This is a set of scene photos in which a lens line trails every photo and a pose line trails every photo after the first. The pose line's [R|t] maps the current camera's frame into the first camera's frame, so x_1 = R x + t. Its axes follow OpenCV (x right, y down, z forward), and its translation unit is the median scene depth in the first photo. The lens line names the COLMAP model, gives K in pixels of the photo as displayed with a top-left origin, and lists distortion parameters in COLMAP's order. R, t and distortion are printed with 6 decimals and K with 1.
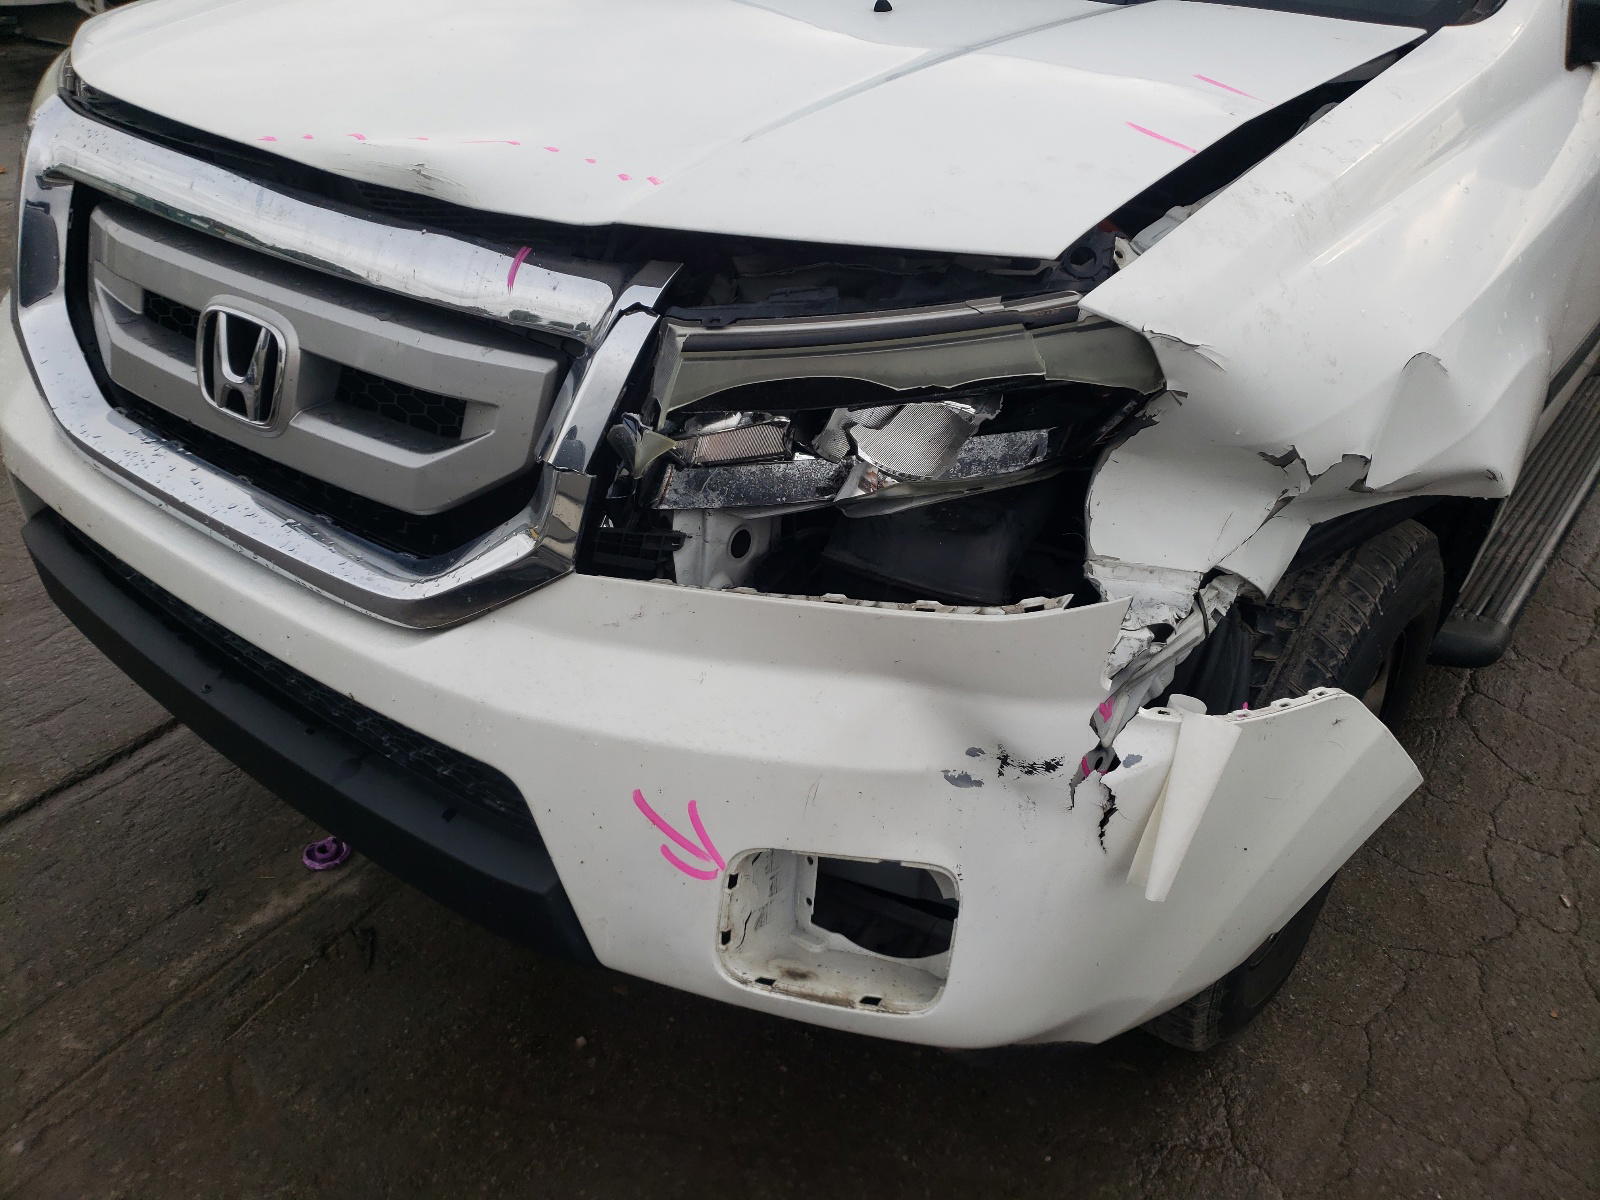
lens RADIAL K [[1358.1, 0, 800.0], [0, 1358.1, 600.0], [0, 0, 1]] dist [0.080215, -0.130569]
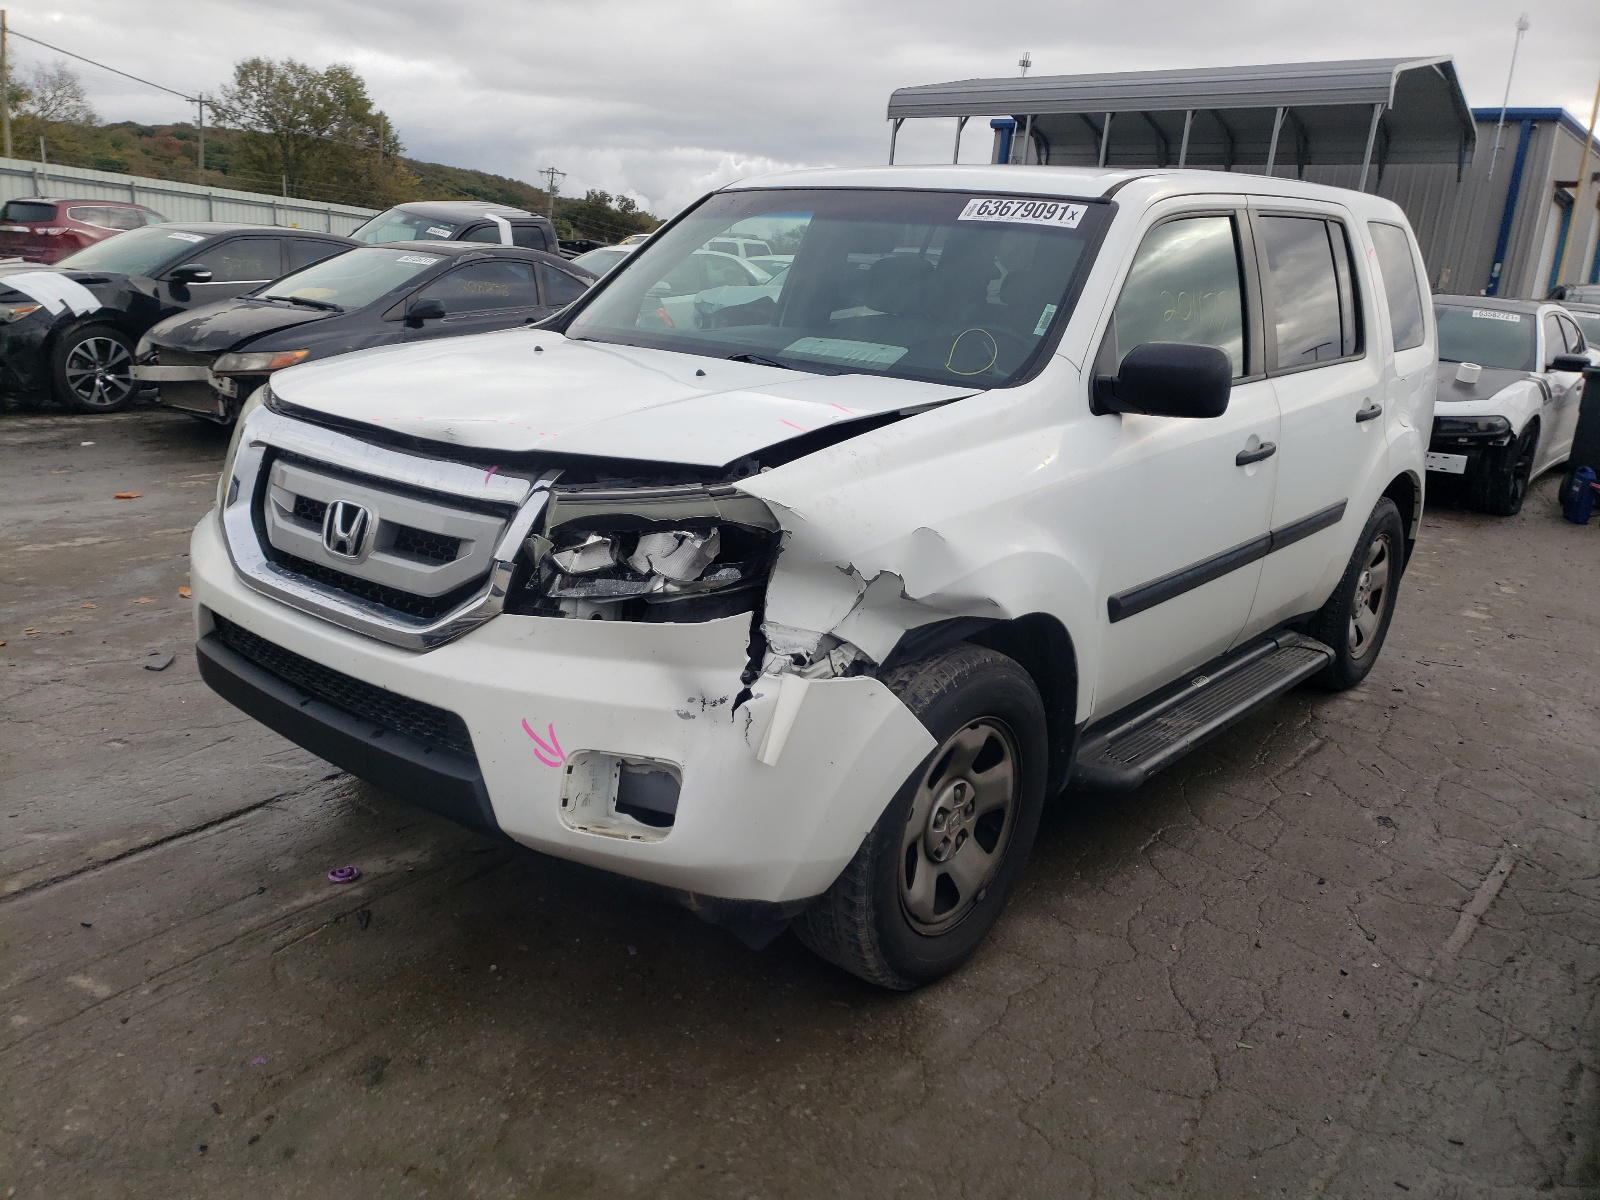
lens RADIAL K [[1465.1, 0, 800.0], [0, 1465.1, 600.0], [0, 0, 1]] dist [0.272619, -0.733558]
pose [[0.999054, 0.024963, -0.035599, 0.339839], [-0.034094, 0.957877, -0.285149, 0.548134], [0.026981, 0.286093, 0.957822, -1.064766]]
